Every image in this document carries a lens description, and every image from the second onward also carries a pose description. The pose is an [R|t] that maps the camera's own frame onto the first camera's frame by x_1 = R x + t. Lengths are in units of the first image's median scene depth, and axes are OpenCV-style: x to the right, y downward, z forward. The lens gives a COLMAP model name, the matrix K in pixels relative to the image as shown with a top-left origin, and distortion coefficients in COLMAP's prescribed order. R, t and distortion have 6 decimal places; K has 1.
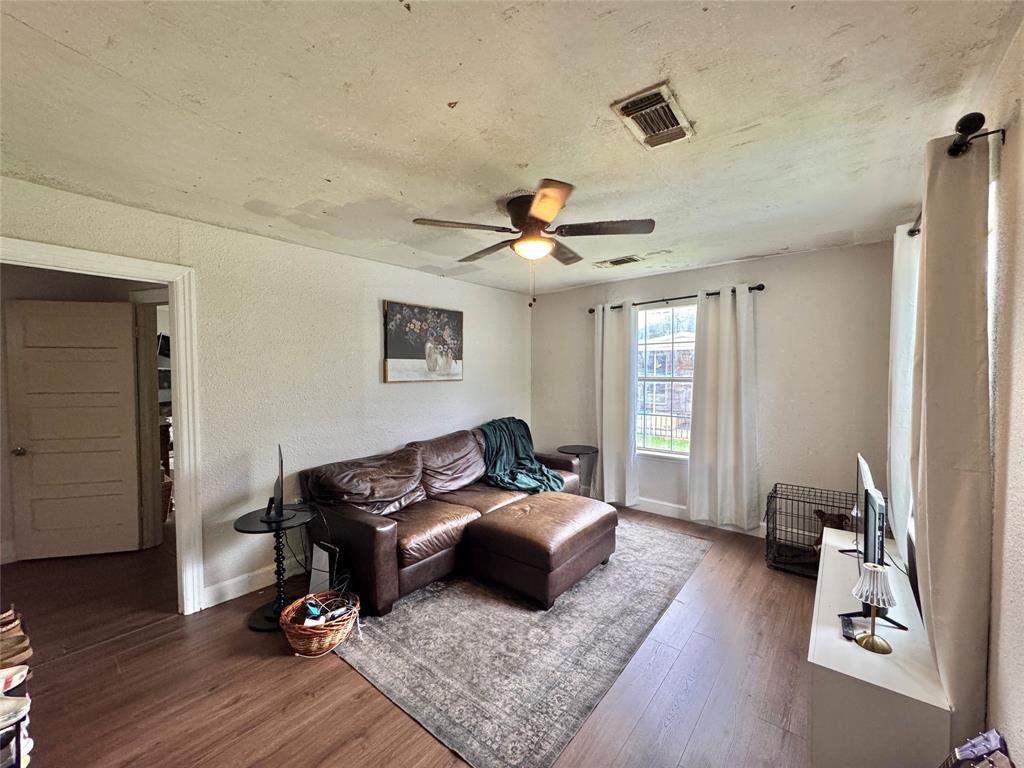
lens RADIAL K [[409.6, 0, 512.0], [0, 409.6, 384.0], [0, 0, 1]] dist [-0.002639, 0.000701]
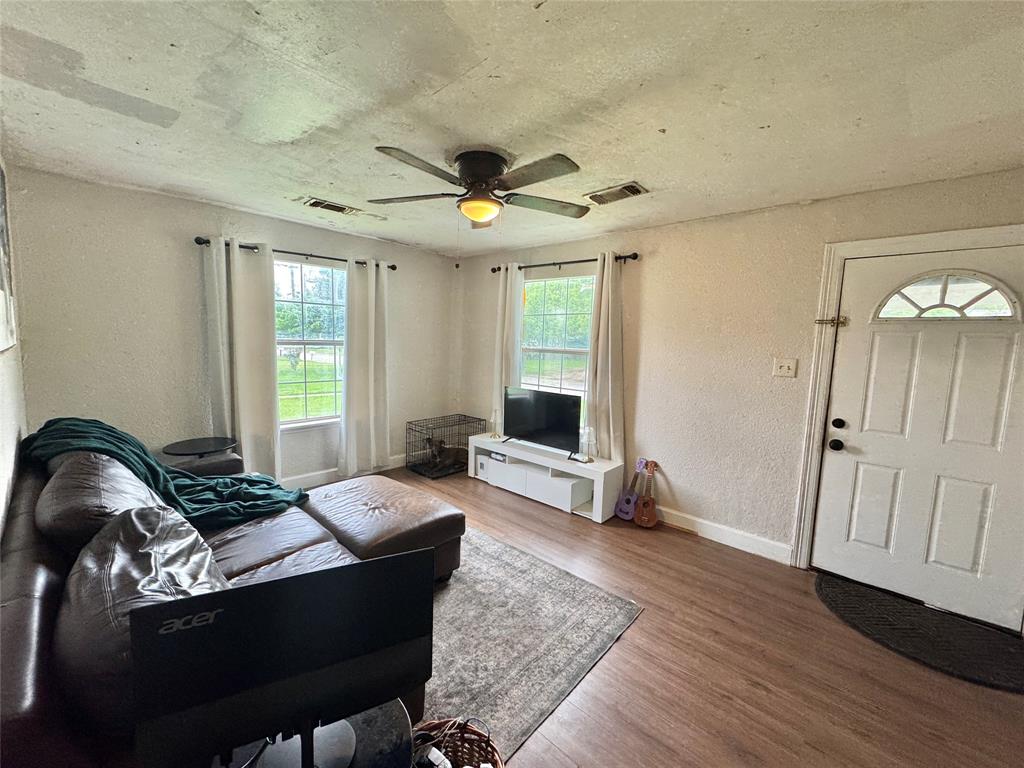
lens RADIAL K [[409.6, 0, 512.0], [0, 409.6, 384.0], [0, 0, 1]] dist [-0.002639, 0.000701]
pose [[0.050923, -0.103625, 0.993312, -0.710594], [-0.001010, 0.994597, 0.103811, -0.019975], [-0.998702, -0.006290, 0.050543, 0.663833]]
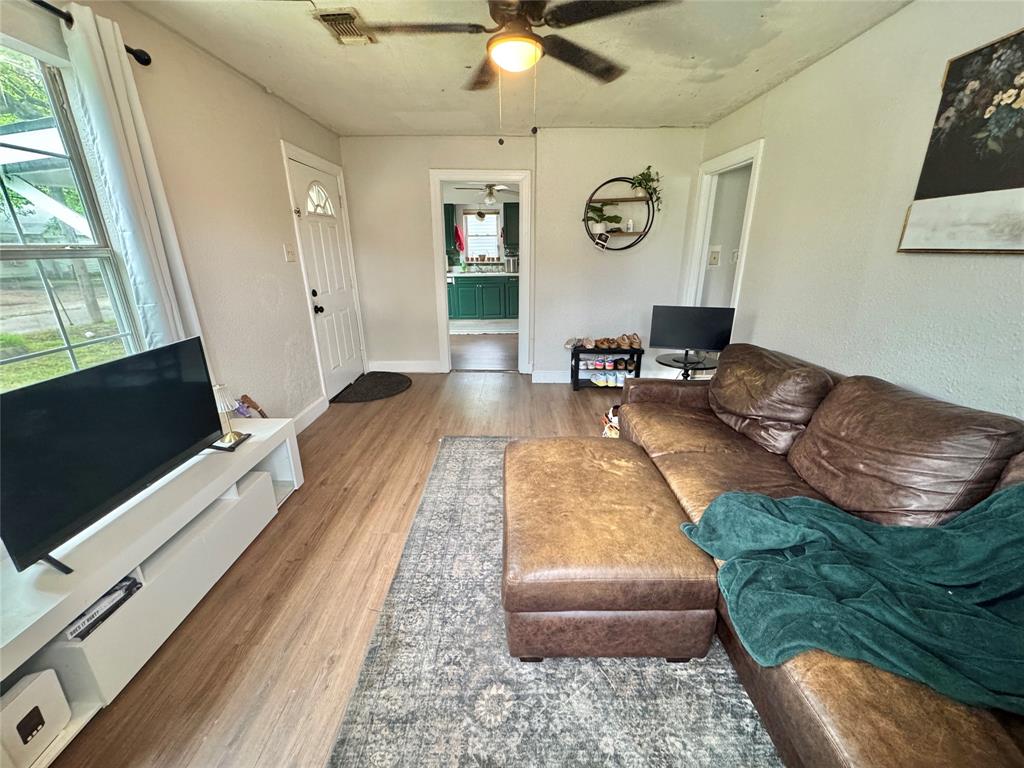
lens RADIAL K [[409.6, 0, 512.0], [0, 409.6, 384.0], [0, 0, 1]] dist [-0.002639, 0.000701]
pose [[-0.778684, 0.205252, -0.592894, 0.471472], [-0.016118, 0.938120, 0.345934, -0.020354], [0.627209, 0.278930, -0.727191, 1.295813]]
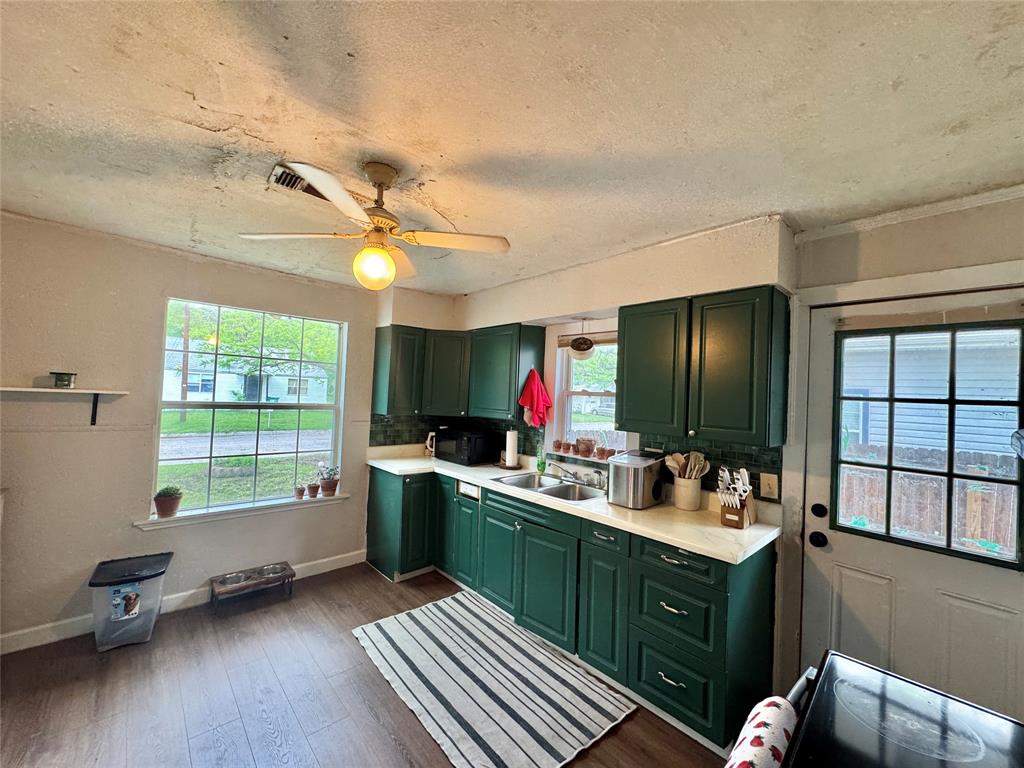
lens RADIAL K [[409.6, 0, 512.0], [0, 409.6, 384.0], [0, 0, 1]] dist [-0.002639, 0.000701]
pose [[-0.989999, -0.044379, 0.133914, -1.005715], [-0.043185, 0.998997, 0.011814, -0.029757], [-0.134304, 0.005913, -0.990922, 0.116533]]
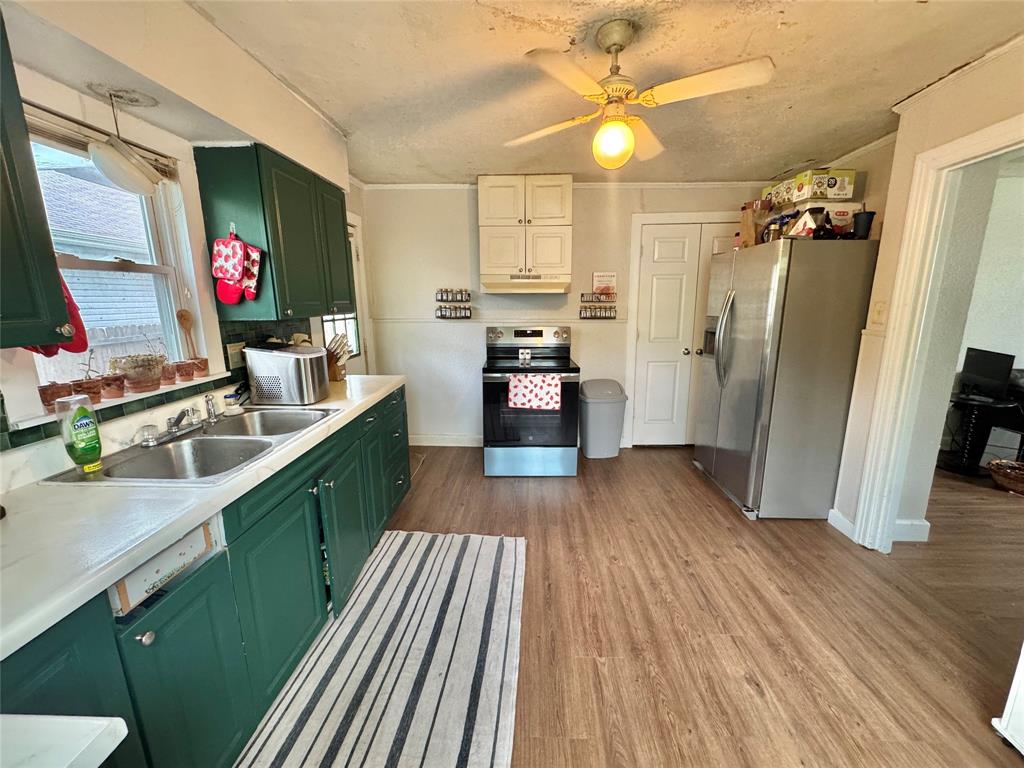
lens RADIAL K [[409.6, 0, 512.0], [0, 409.6, 384.0], [0, 0, 1]] dist [-0.002639, 0.000701]
pose [[0.605570, 0.151412, -0.781255, -0.373951], [-0.013735, 0.983575, 0.179976, 0.043109], [0.795674, -0.098258, 0.597703, -0.834811]]
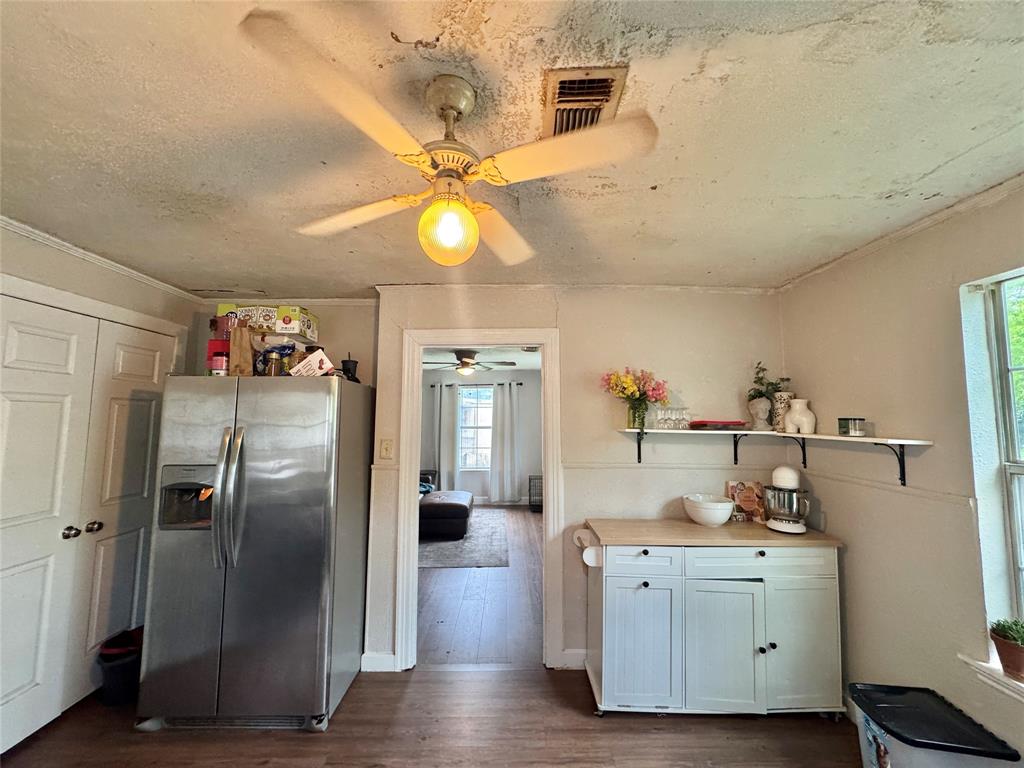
lens RADIAL K [[409.6, 0, 512.0], [0, 409.6, 384.0], [0, 0, 1]] dist [-0.002639, 0.000701]
pose [[0.761718, 0.060507, 0.645078, -0.930823], [0.015712, 0.993612, -0.111752, 0.004242], [-0.647719, 0.095259, 0.755901, -0.678973]]
